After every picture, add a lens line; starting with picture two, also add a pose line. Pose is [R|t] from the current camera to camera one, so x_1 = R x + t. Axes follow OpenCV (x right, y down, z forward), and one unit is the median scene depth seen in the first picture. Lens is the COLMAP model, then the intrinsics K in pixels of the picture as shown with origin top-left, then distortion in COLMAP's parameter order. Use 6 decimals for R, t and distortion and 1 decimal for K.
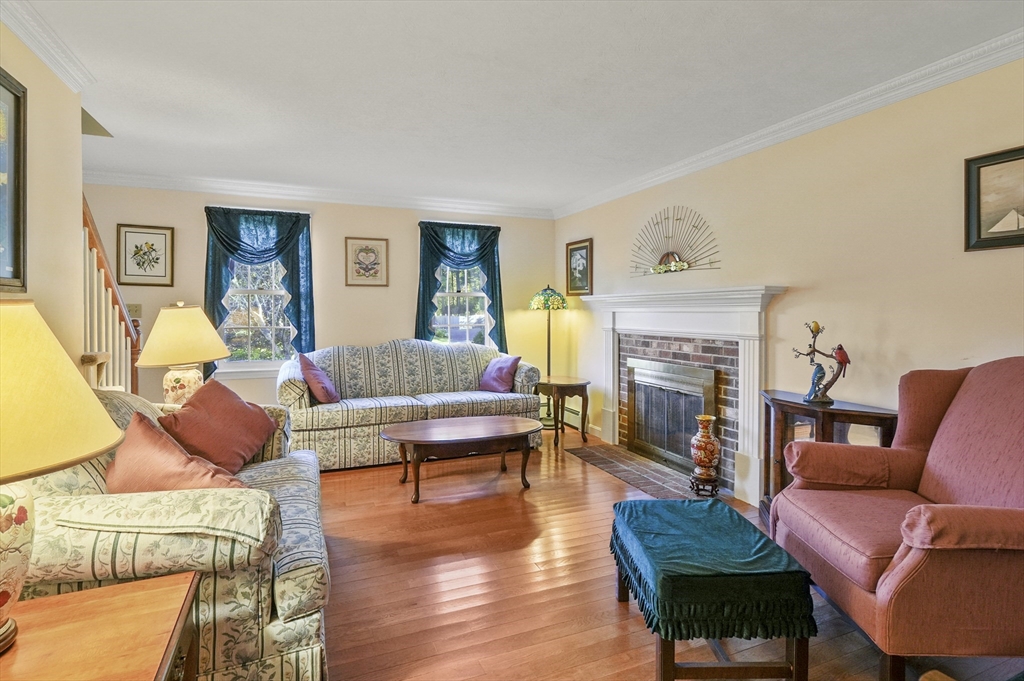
lens RADIAL K [[500.2, 0, 489.9], [0, 500.2, 313.5], [0, 0, 1]] dist [0.002278, -0.005356]
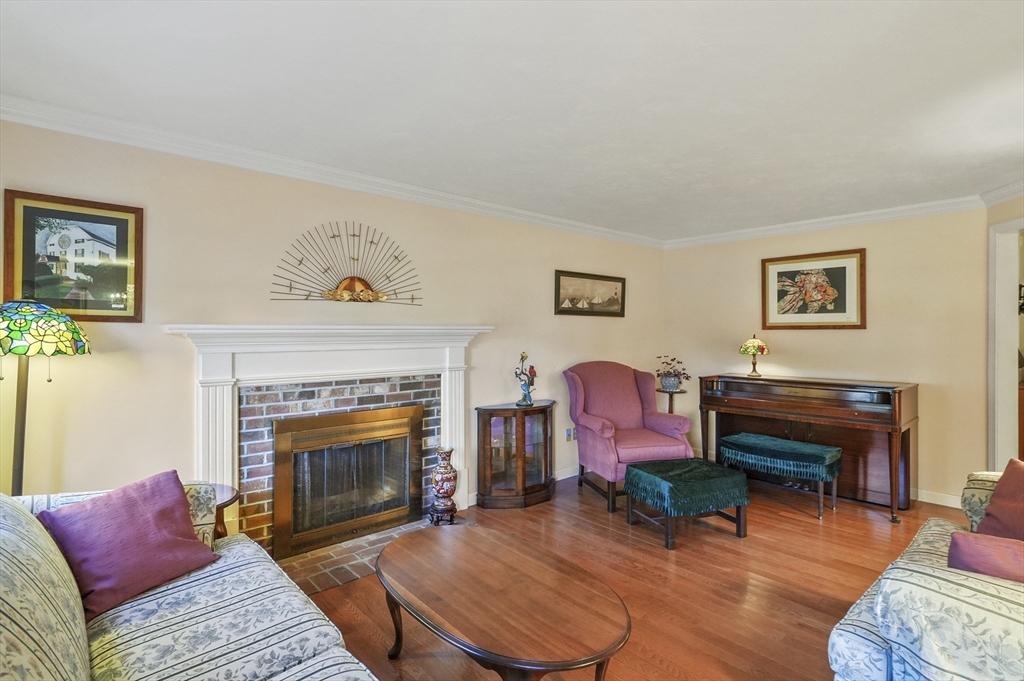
lens RADIAL K [[500.2, 0, 510.6], [0, 500.2, 331.6], [0, 0, 1]] dist [0.002278, -0.005356]
pose [[-0.346727, 0.002587, 0.937962, -0.550027], [0.007157, 0.999974, -0.000112, -0.033387], [-0.937939, 0.006674, -0.346737, 1.139074]]
